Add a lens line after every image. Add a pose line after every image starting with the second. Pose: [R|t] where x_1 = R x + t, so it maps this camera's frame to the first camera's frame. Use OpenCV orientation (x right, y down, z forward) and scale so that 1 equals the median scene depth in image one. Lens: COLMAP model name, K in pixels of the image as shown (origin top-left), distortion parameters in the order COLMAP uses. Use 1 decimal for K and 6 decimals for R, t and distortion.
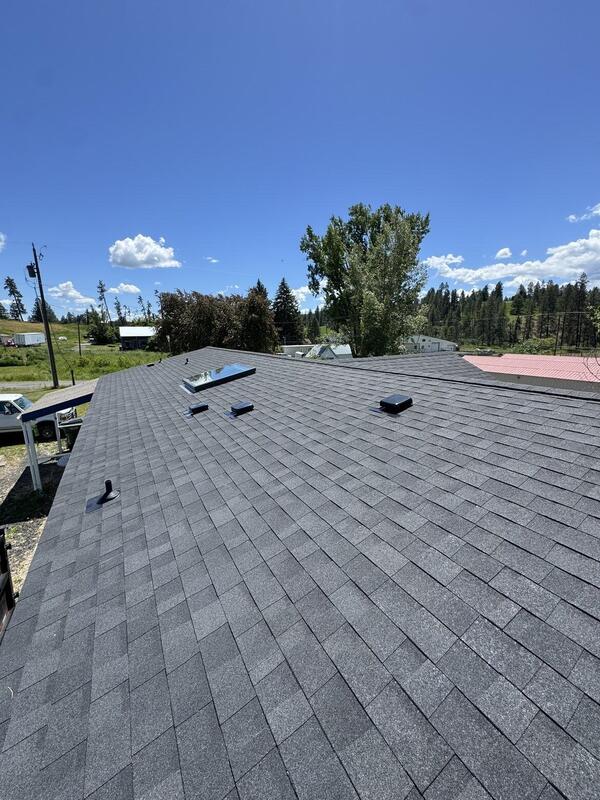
lens RADIAL K [[320.6, 0, 300.0], [0, 320.6, 400.0], [0, 0, 1]] dist [-0.000955, 0.000129]
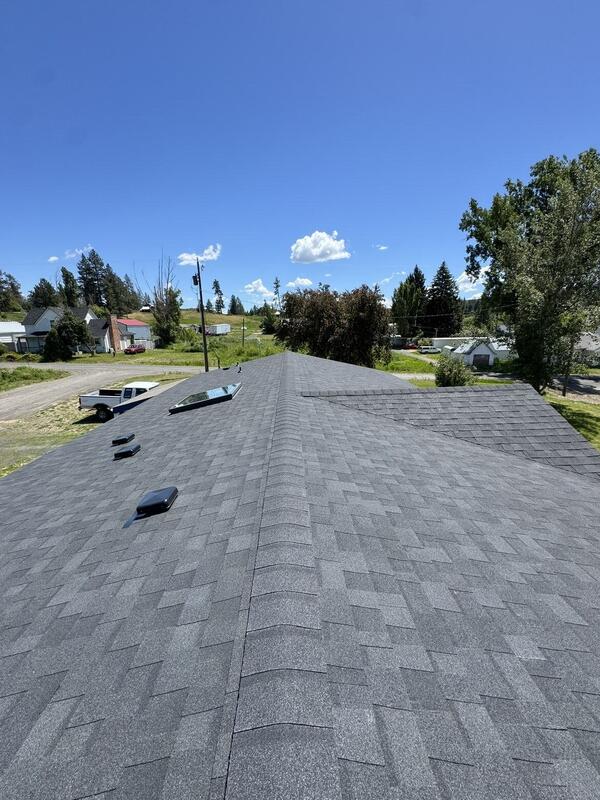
lens RADIAL K [[318.5, 0, 300.0], [0, 318.5, 400.0], [0, 0, 1]] dist [-0.001279, 0.000039]
pose [[0.882964, 0.106792, -0.457132, 0.049522], [-0.089633, 0.994218, 0.059133, -0.016415], [0.460804, -0.011238, 0.887431, 0.026826]]
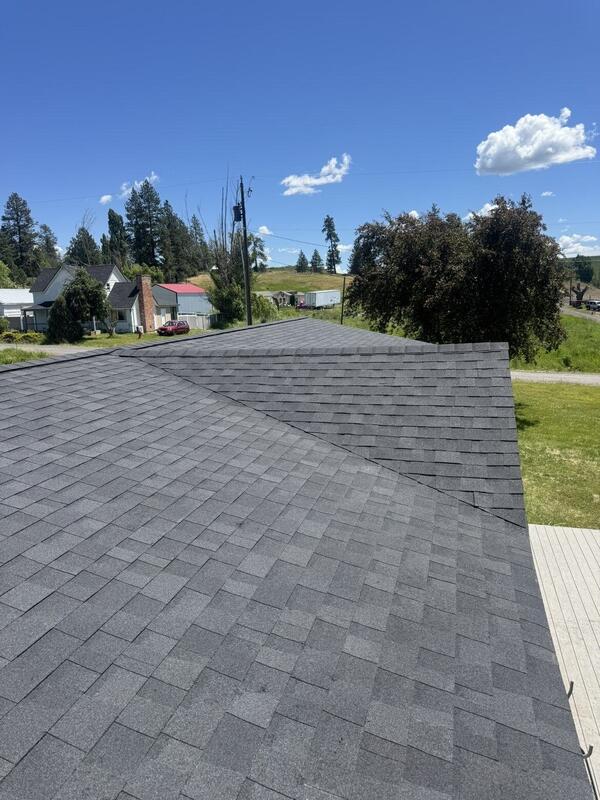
lens RADIAL K [[558.5, 0, 298.3], [0, 558.5, 414.6], [0, 0, 1]] dist [0.066794, -0.079707]
pose [[0.689350, 0.139623, -0.710846, 0.104573], [-0.123264, 0.989549, 0.074829, -0.013325], [0.713865, 0.036039, 0.699356, 0.058004]]
